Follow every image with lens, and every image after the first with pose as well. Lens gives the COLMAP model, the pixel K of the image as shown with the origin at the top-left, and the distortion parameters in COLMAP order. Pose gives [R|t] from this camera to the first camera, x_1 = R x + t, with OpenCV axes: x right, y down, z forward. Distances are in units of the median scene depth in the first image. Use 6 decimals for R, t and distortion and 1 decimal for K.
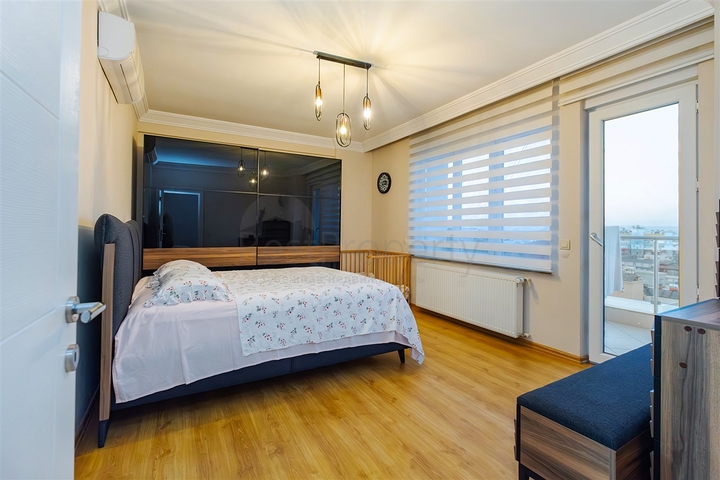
lens RADIAL K [[322.9, 0, 341.4], [0, 322.9, 228.5], [0, 0, 1]] dist [-0.000477, 0.000011]
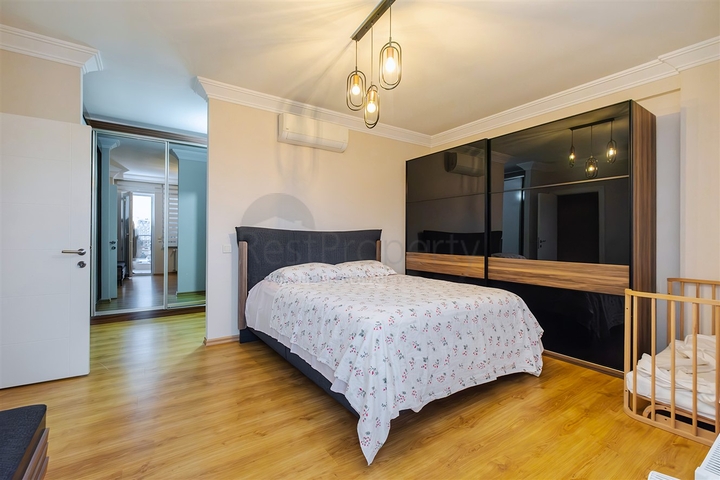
lens RADIAL K [[317.0, 0, 355.3], [0, 317.0, 238.9], [0, 0, 1]] dist [0.001751, 0.000465]
pose [[0.116356, -0.007389, -0.993180, 0.862388], [0.000680, 0.999973, -0.007360, 0.028287], [0.993207, 0.000181, 0.116358, 0.980346]]
